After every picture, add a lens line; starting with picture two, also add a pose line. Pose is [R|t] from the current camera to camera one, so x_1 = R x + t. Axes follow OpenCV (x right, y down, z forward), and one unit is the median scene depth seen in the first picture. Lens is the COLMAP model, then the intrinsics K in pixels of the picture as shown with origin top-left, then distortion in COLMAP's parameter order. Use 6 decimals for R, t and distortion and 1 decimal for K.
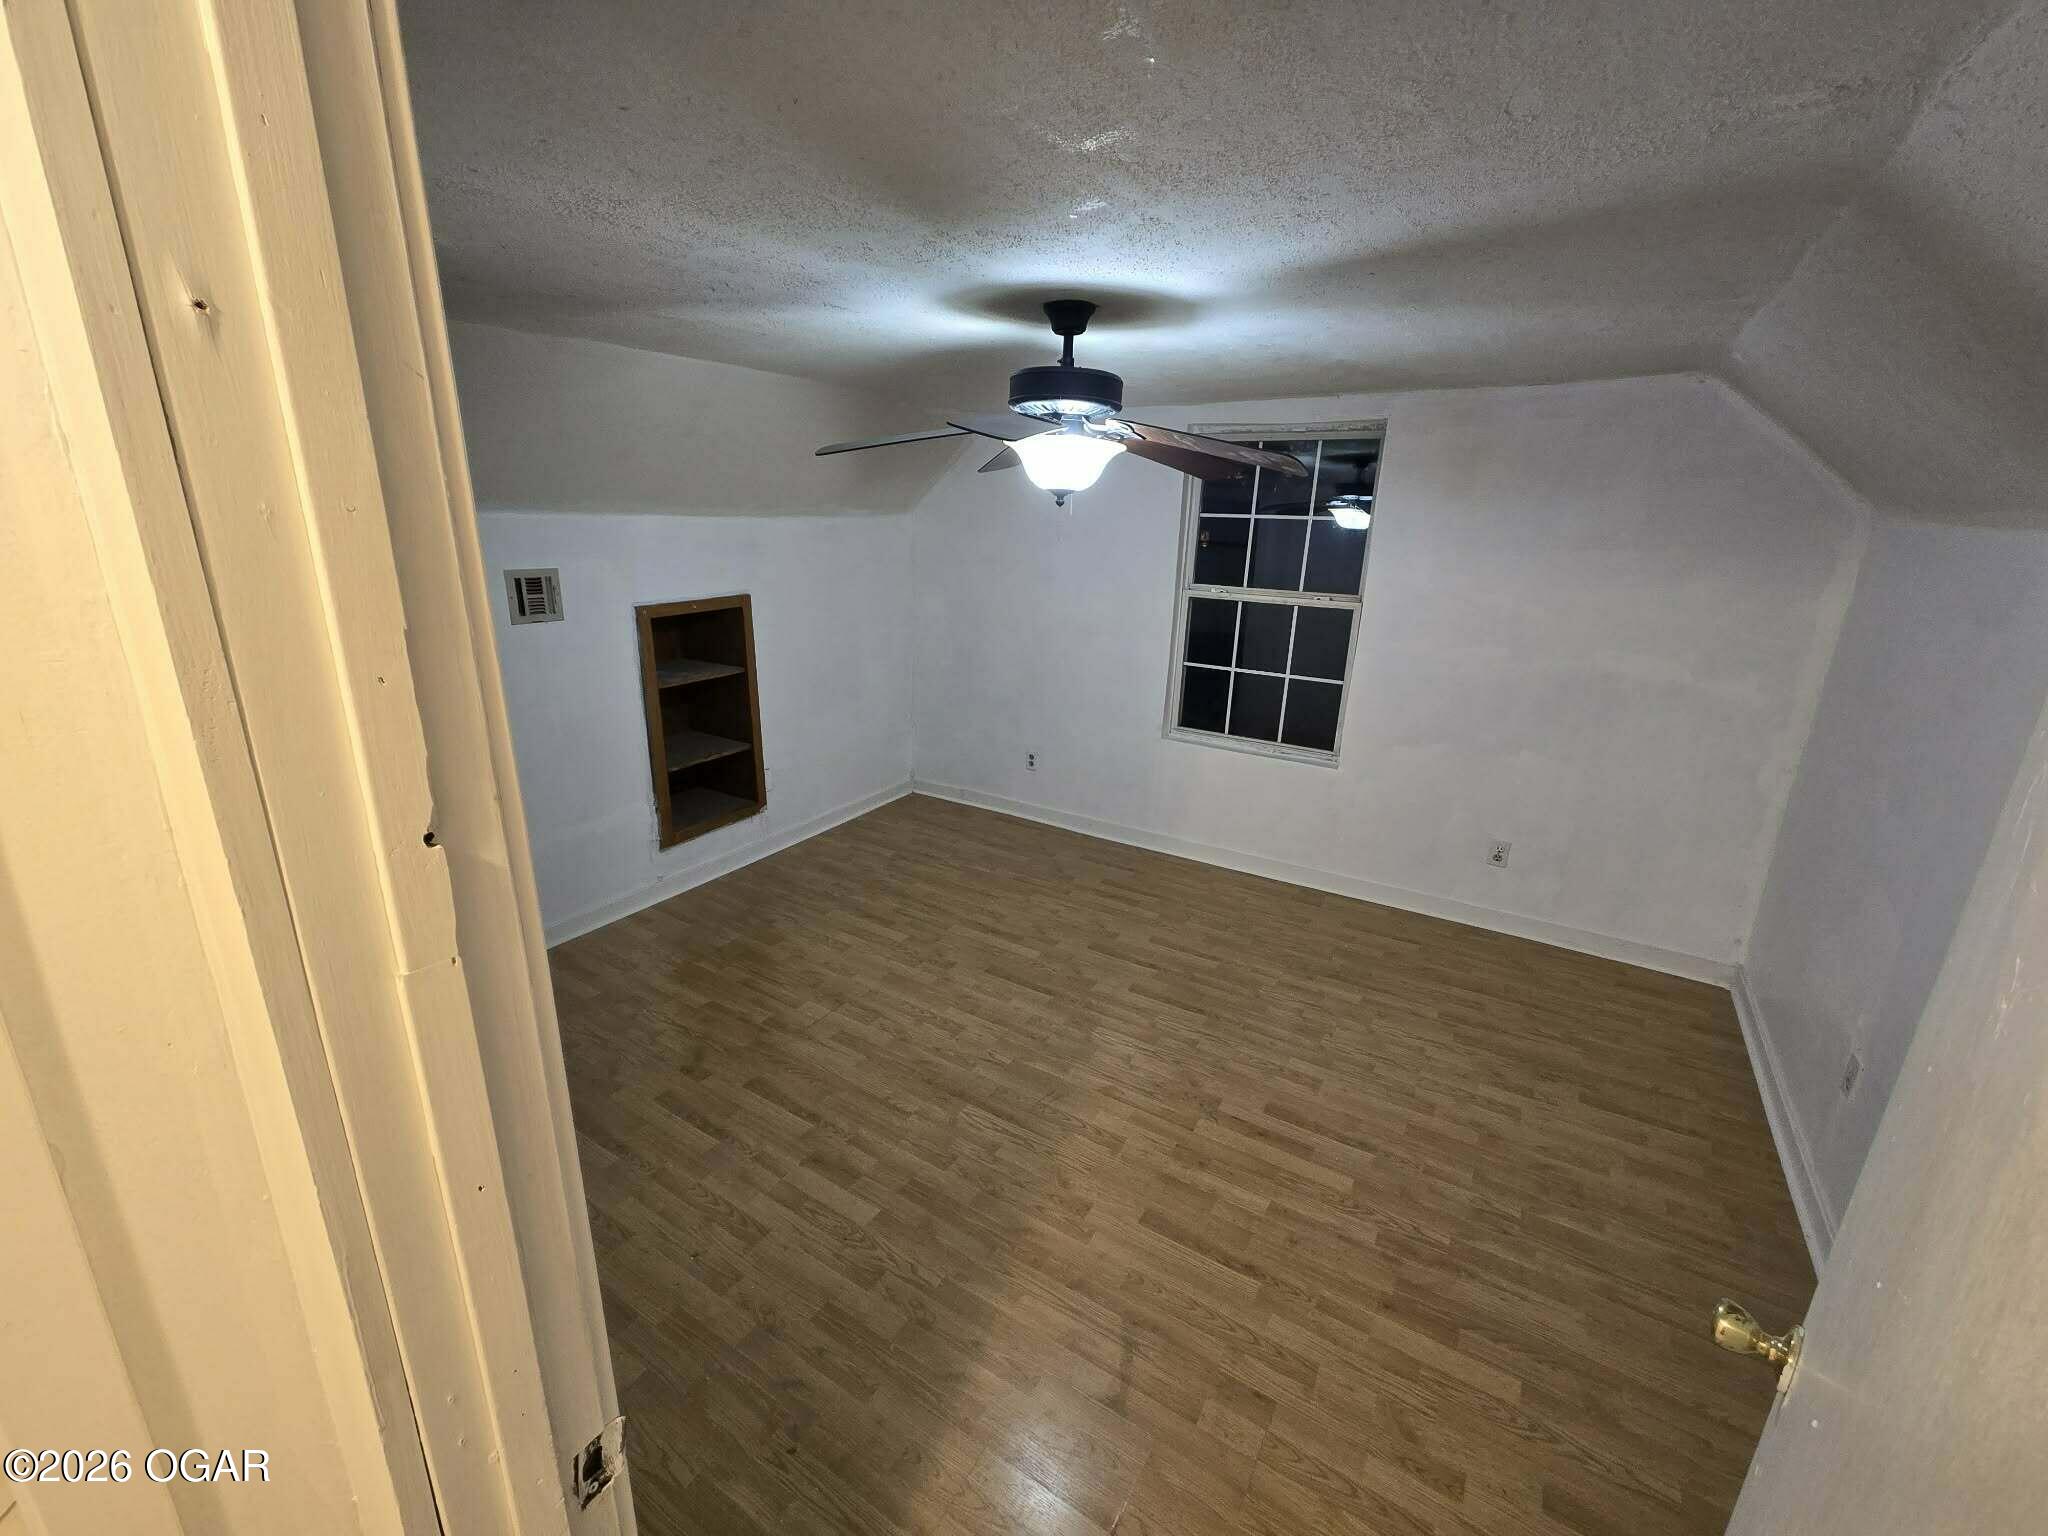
lens RADIAL K [[836.9, 0, 1023.1], [0, 836.9, 764.2], [0, 0, 1]] dist [0.002442, -0.000123]
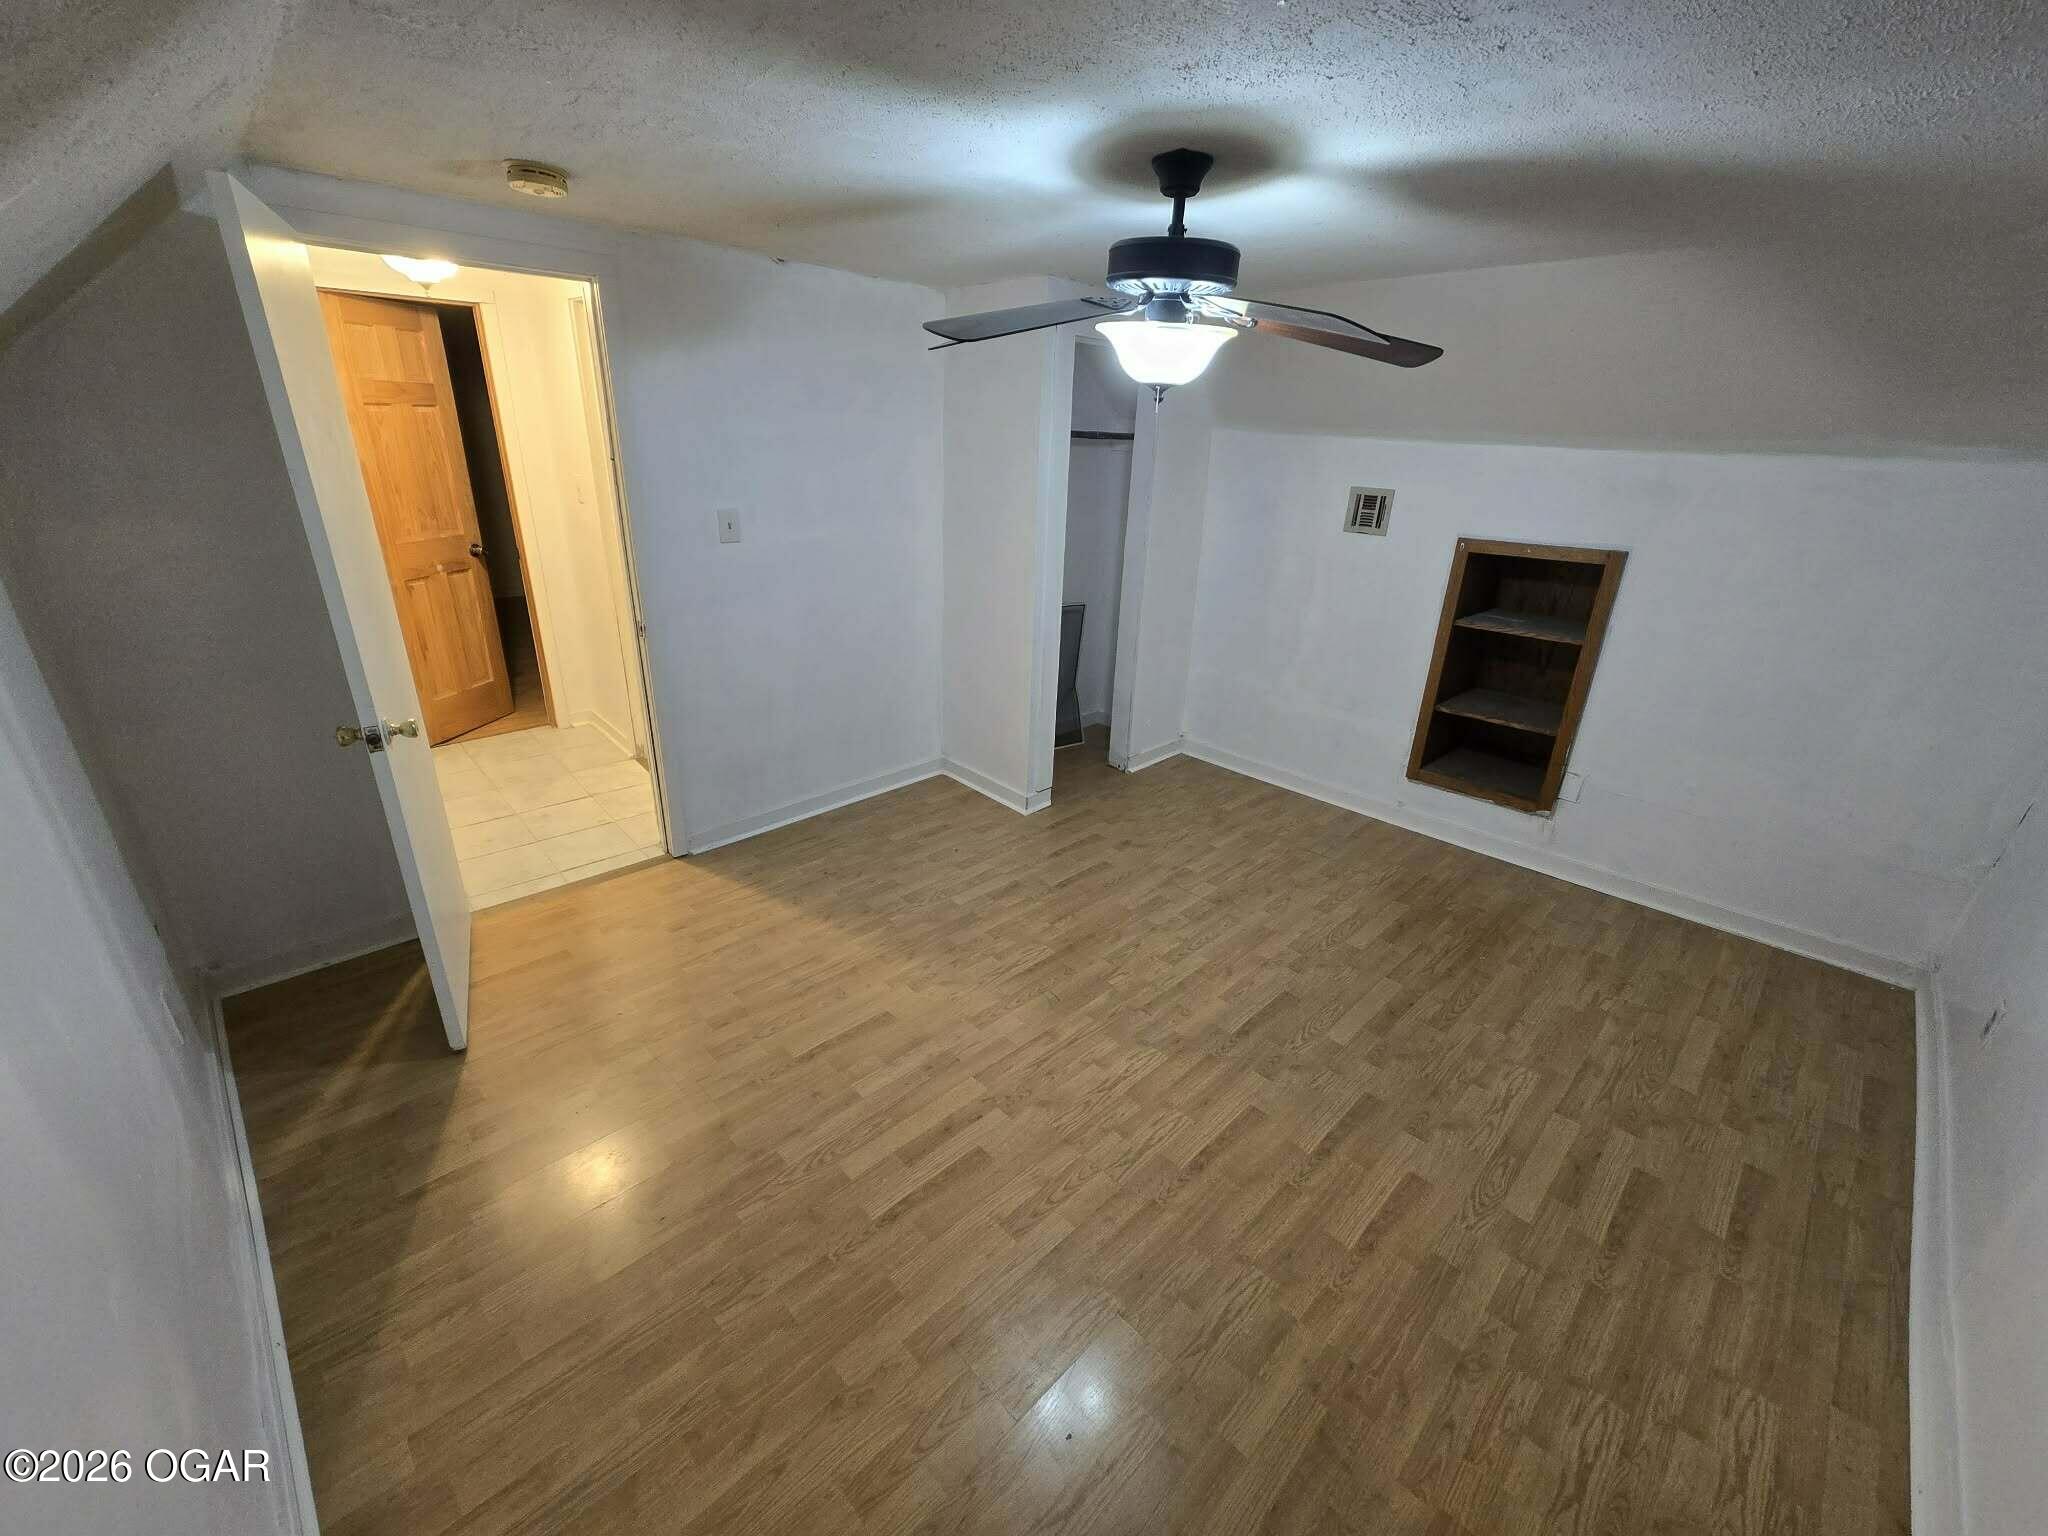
lens RADIAL K [[836.9, 0, 1023.1], [0, 836.9, 764.2], [0, 0, 1]] dist [0.002442, -0.000123]
pose [[-0.219967, 0.337393, -0.915304, 0.823892], [-0.320191, 0.861330, 0.394446, -0.227286], [0.921462, 0.379837, -0.081434, 0.874089]]
